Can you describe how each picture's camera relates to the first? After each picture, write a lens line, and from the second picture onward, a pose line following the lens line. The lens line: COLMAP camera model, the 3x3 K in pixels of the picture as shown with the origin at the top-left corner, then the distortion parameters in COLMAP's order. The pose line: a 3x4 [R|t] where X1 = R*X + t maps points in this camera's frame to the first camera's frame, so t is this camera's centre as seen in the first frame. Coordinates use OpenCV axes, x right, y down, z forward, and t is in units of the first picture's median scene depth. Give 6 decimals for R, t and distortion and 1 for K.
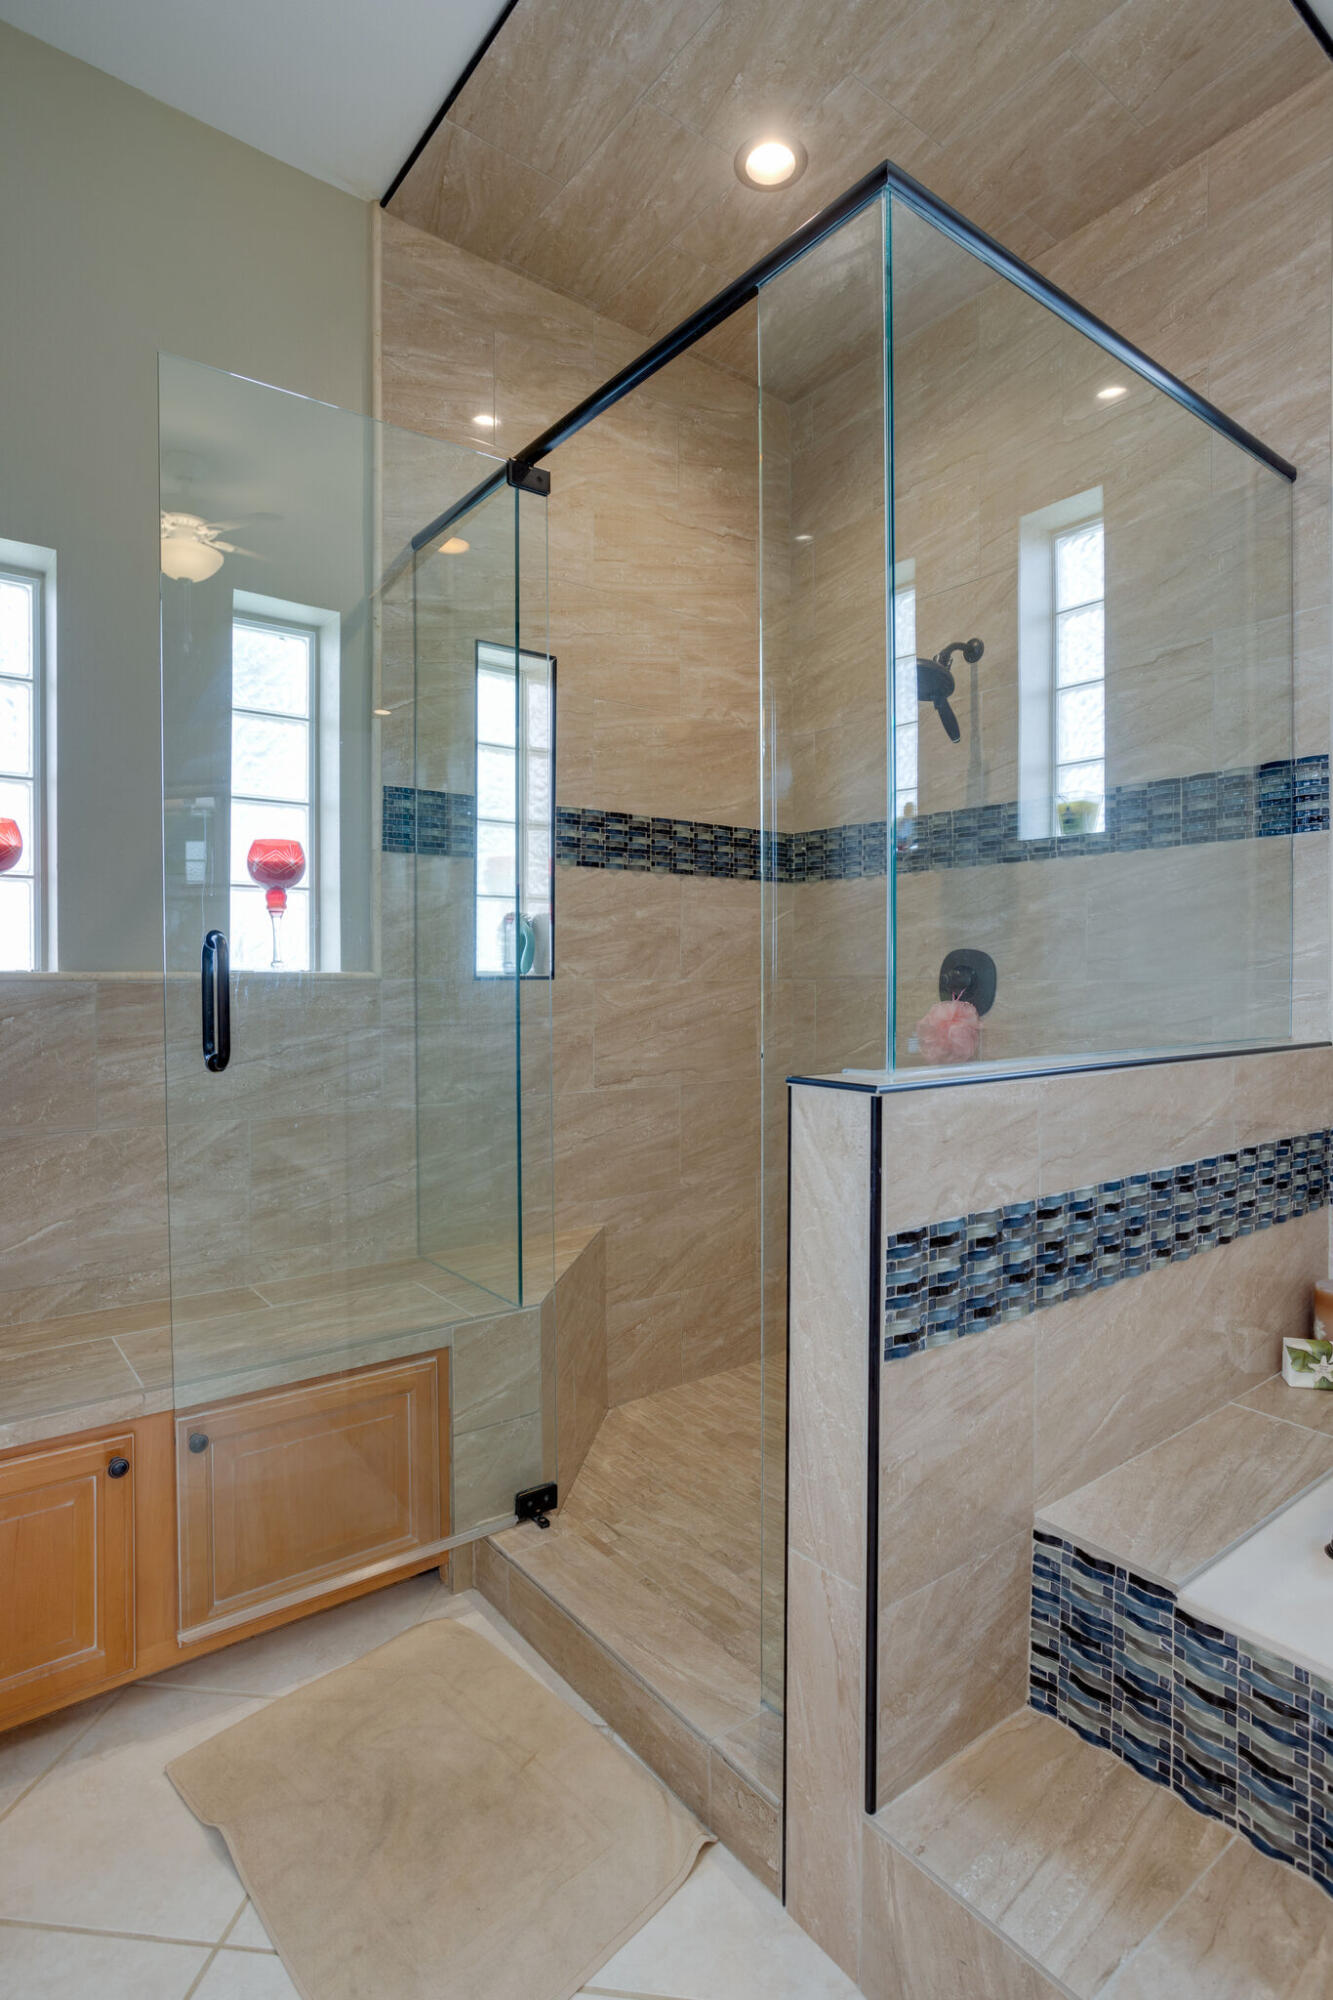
lens RADIAL K [[1014.5, 0, 699.2], [0, 1014.5, 991.7], [0, 0, 1]] dist [-0.047852, 0.029332]
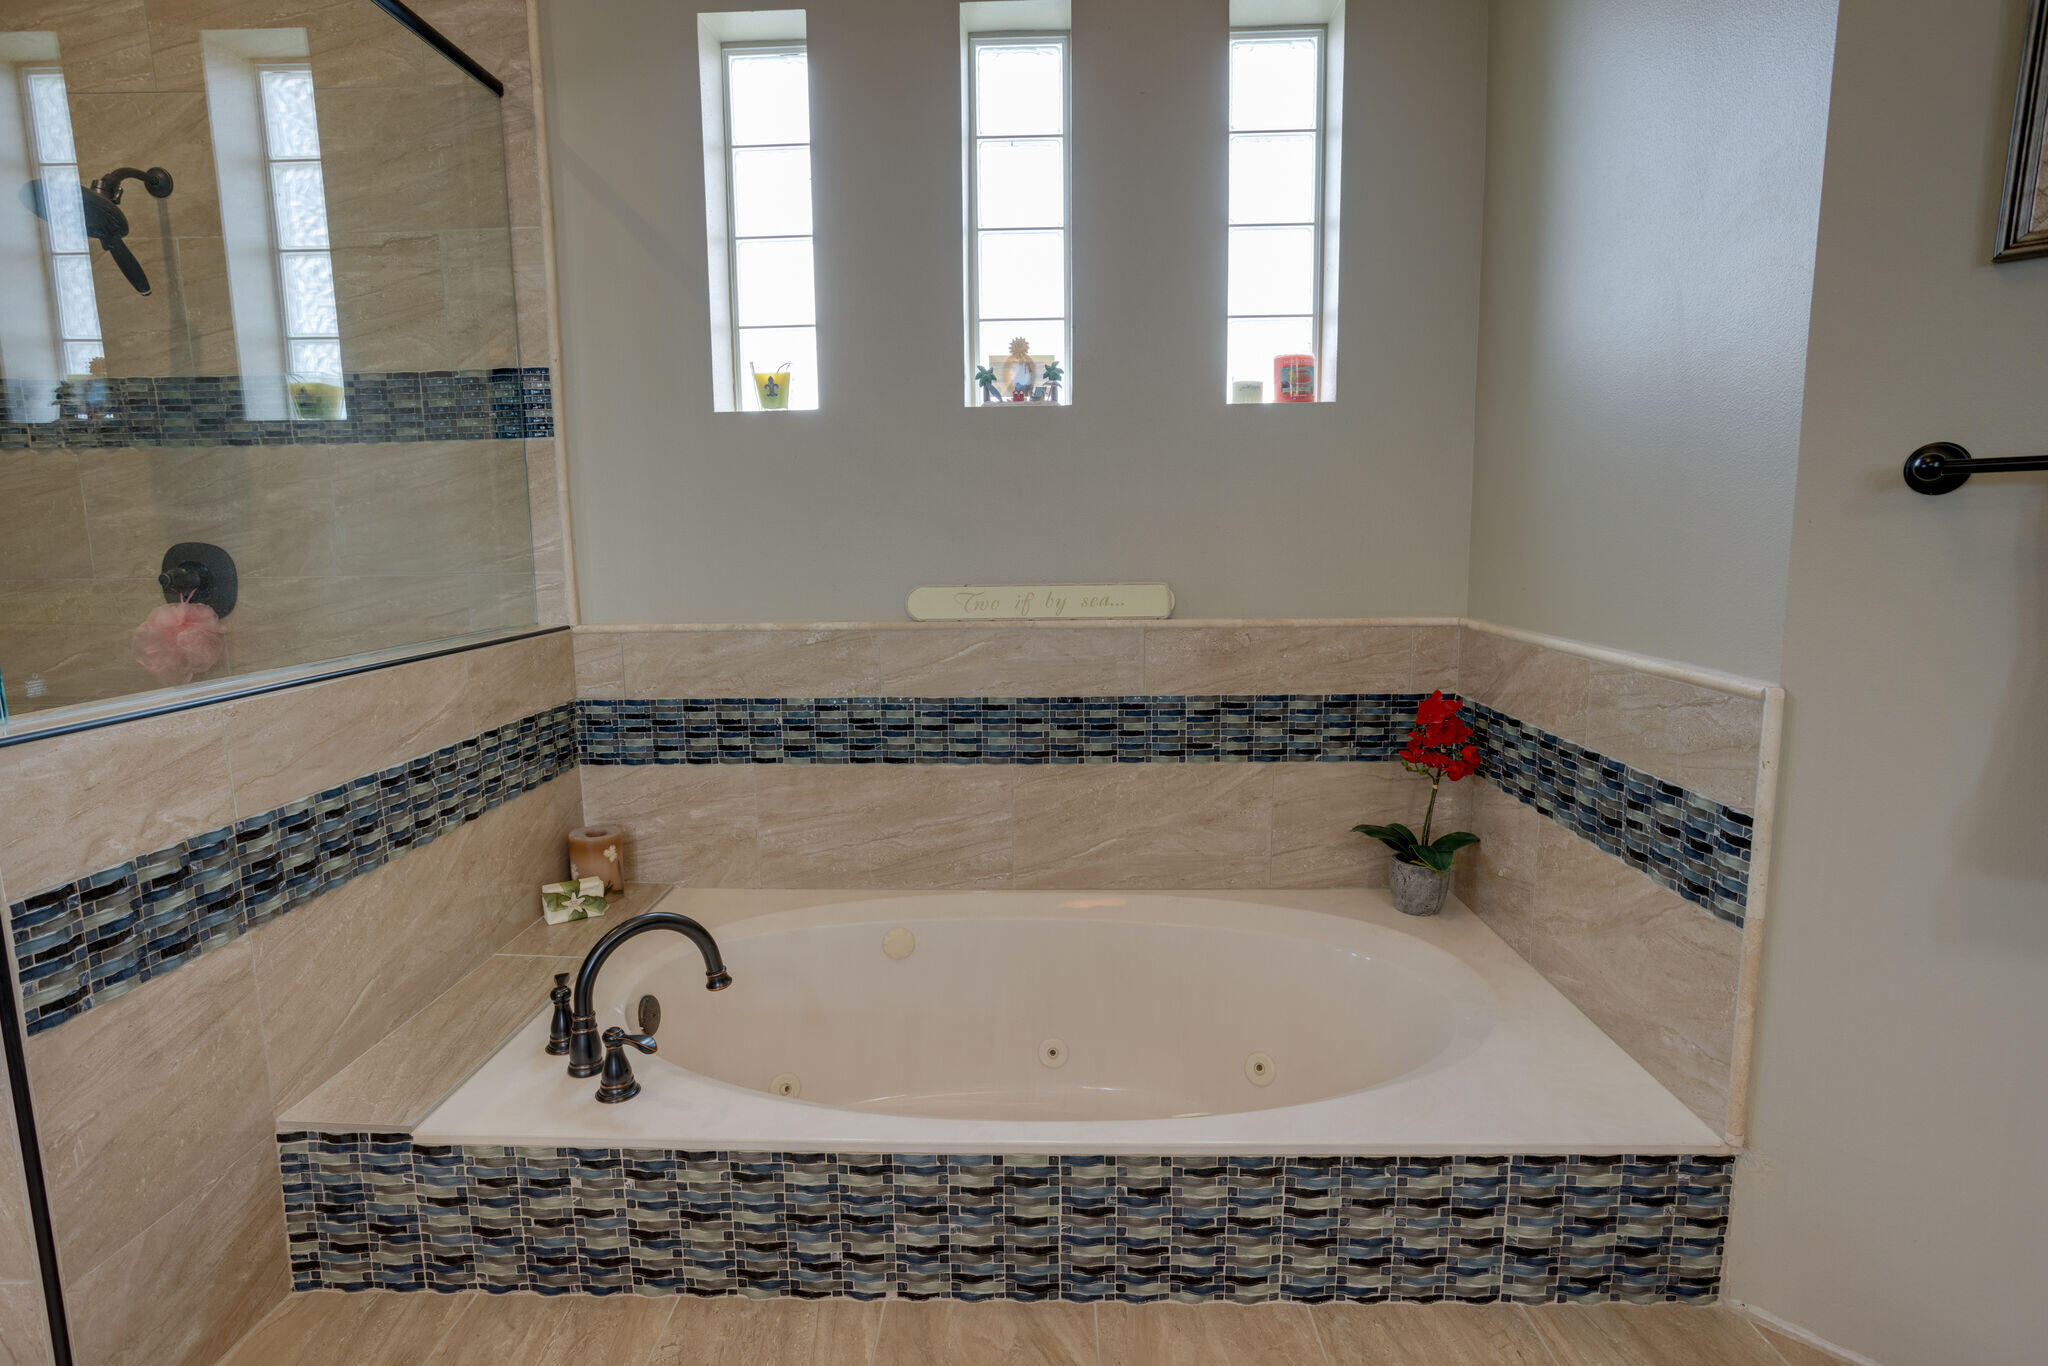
lens RADIAL K [[1043.8, 0, 1002.8], [0, 1043.8, 685.0], [0, 0, 1]] dist [-0.050591, 0.032448]
pose [[0.657101, -0.120562, 0.744099, 0.064083], [0.022650, 0.989839, 0.140376, -0.036969], [-0.753462, -0.075388, 0.653155, -0.151372]]
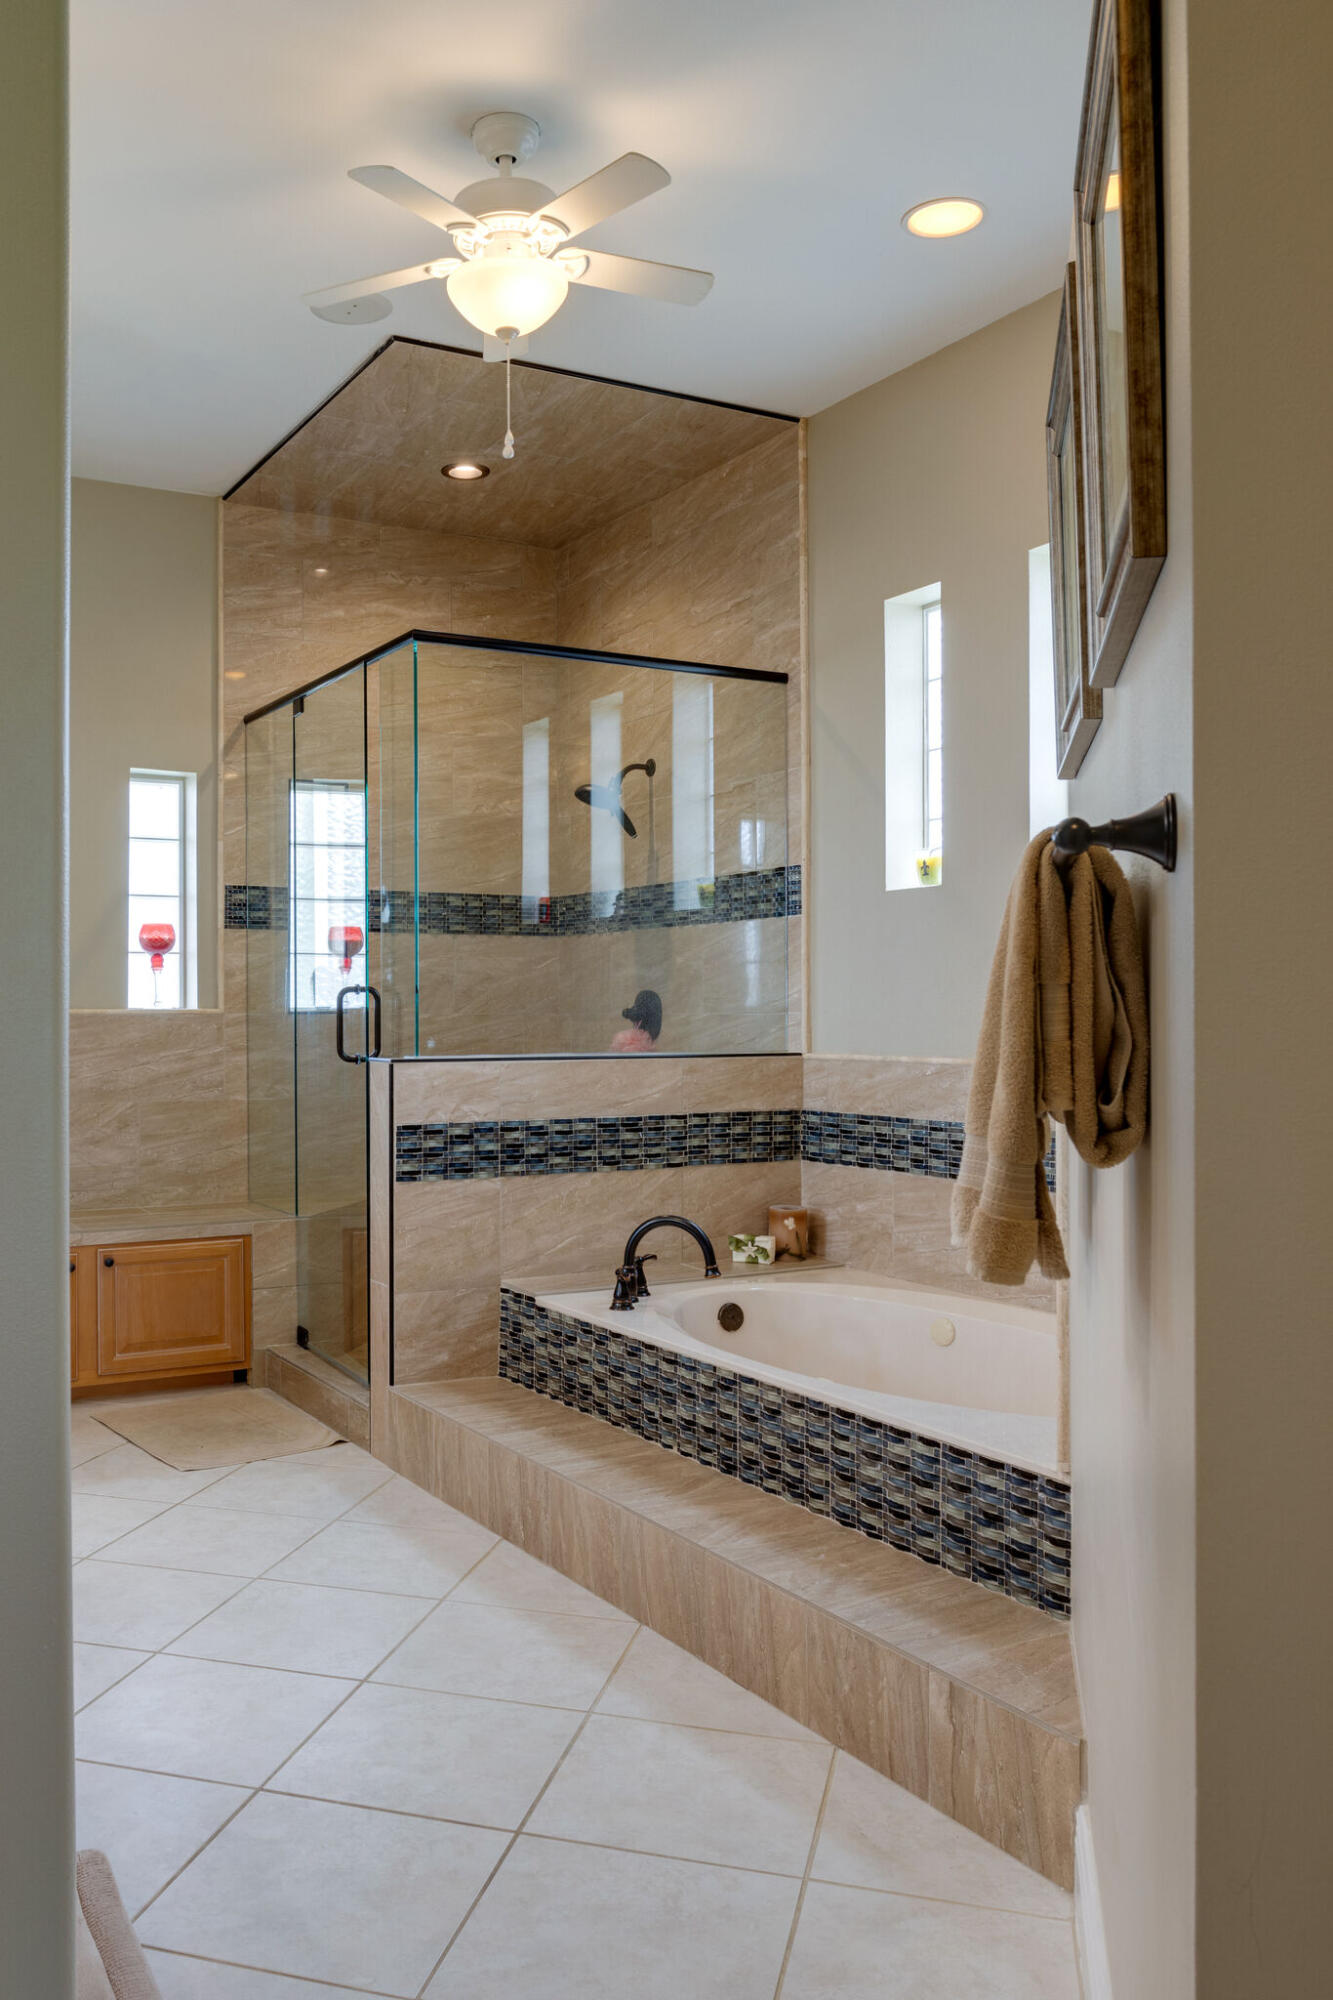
lens RADIAL K [[1624.0, 0, 590.0], [0, 1624.0, 1004.3], [0, 0, 1]] dist [-0.012563, -0.002368]
pose [[0.986526, -0.003490, -0.163568, 0.697127], [0.000493, 0.999831, -0.018356, 0.020327], [0.163604, 0.018028, 0.986361, -1.459686]]
